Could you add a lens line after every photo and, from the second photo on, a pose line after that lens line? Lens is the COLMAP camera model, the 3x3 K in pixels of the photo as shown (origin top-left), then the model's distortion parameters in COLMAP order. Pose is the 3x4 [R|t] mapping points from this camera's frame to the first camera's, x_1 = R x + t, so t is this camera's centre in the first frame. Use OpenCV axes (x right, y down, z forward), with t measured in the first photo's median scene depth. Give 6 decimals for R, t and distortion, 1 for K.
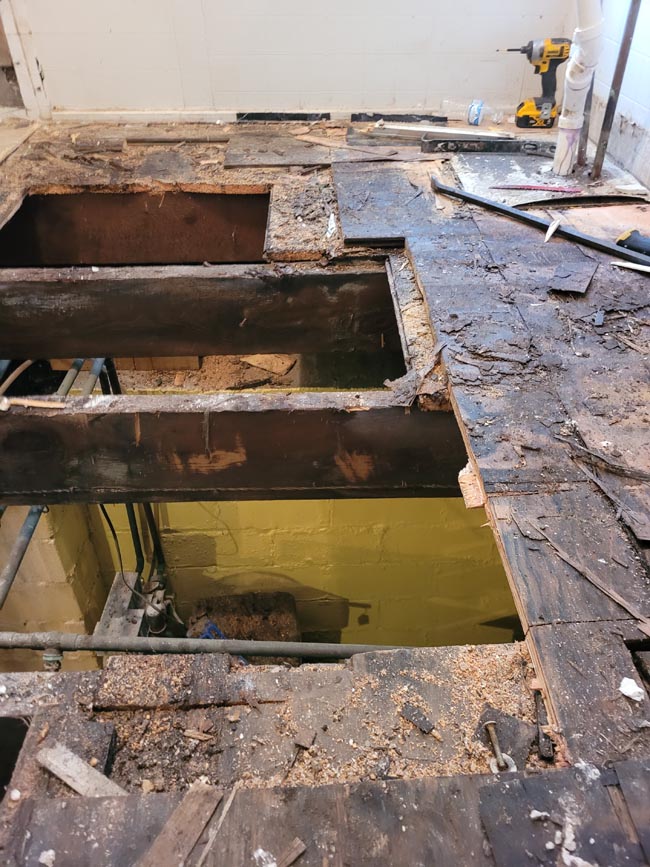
lens RADIAL K [[645.5, 0, 330.0], [0, 645.5, 409.2], [0, 0, 1]] dist [0.065215, -0.055785]
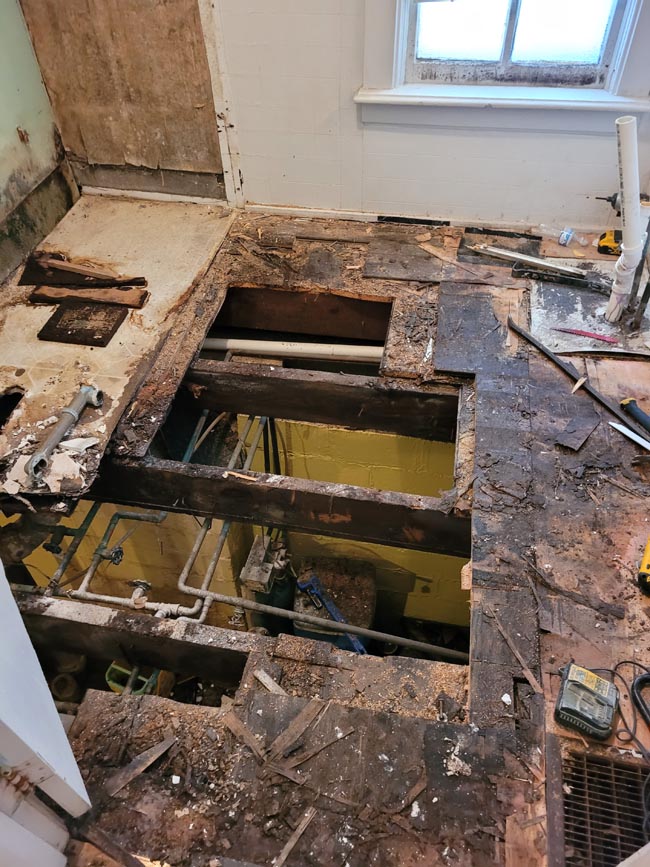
lens RADIAL K [[645.5, 0, 320.5], [0, 645.5, 421.8], [0, 0, 1]] dist [0.065215, -0.055785]
pose [[0.975187, 0.139973, -0.171513, 0.048533], [-0.114344, 0.981871, 0.151178, -0.419904], [0.189565, -0.127815, 0.973513, -0.641540]]
